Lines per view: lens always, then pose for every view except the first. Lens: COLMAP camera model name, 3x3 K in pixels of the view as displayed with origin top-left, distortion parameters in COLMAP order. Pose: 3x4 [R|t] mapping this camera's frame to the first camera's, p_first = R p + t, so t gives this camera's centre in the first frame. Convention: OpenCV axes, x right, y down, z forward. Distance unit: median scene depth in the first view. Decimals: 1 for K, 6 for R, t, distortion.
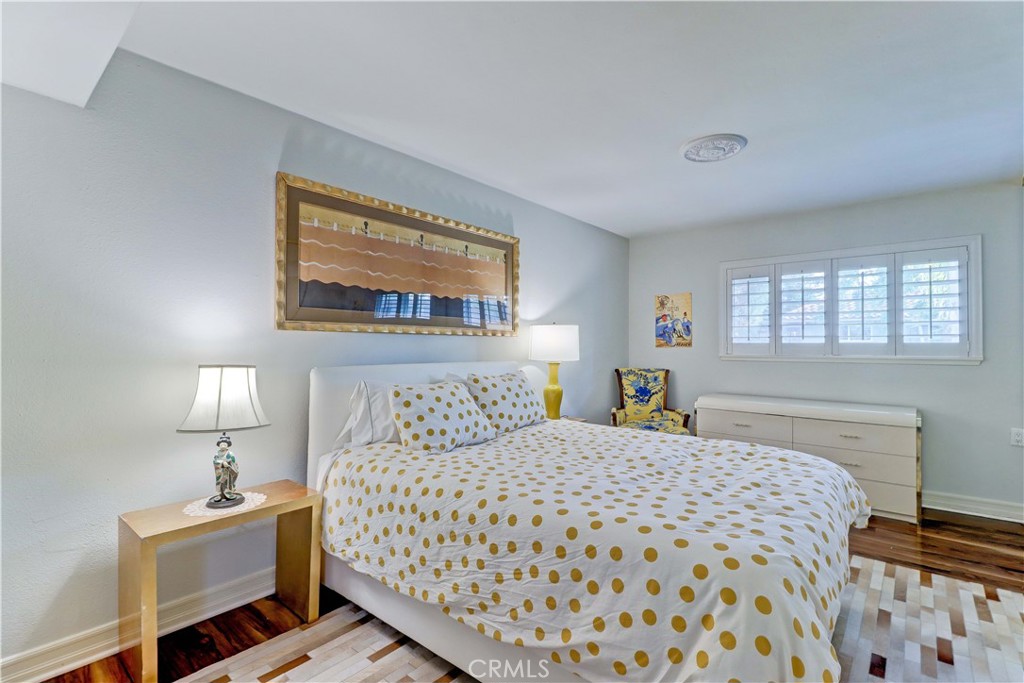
lens RADIAL K [[476.7, 0, 519.2], [0, 476.7, 345.6], [0, 0, 1]] dist [0.019900, -0.001434]
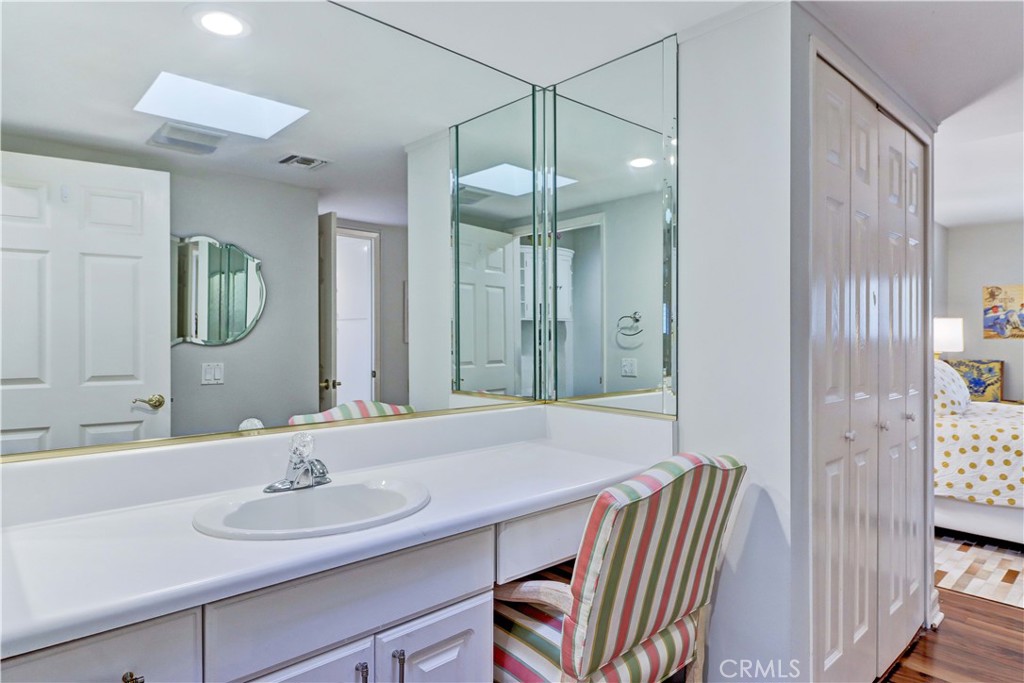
lens RADIAL K [[622.1, 0, 510.4], [0, 622.1, 335.1], [0, 0, 1]] dist [0.001949, 0.003451]
pose [[0.994796, 0.001009, -0.101886, -0.702918], [-0.001054, 0.999999, -0.000391, -0.002906], [0.101886, 0.000497, 0.994796, -0.488838]]
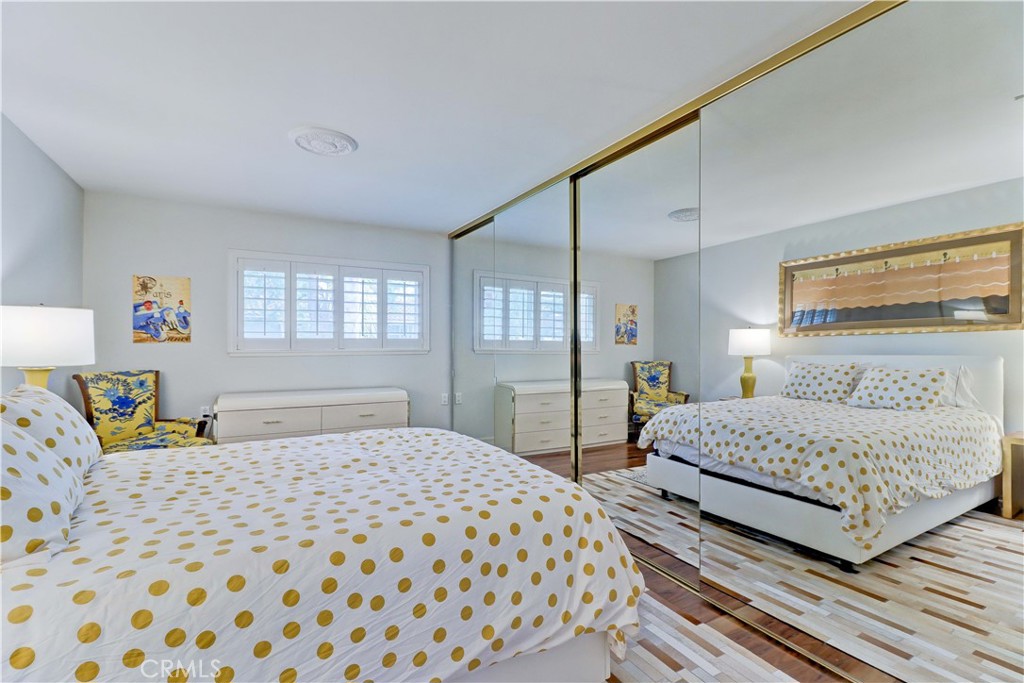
lens RADIAL K [[476.7, 0, 509.7], [0, 476.7, 339.5], [0, 0, 1]] dist [0.019900, -0.001434]
pose [[0.359903, 0.001108, 0.932989, -0.272960], [-0.000820, 0.999999, -0.000871, -0.001659], [-0.932989, -0.000452, 0.359904, 0.199446]]
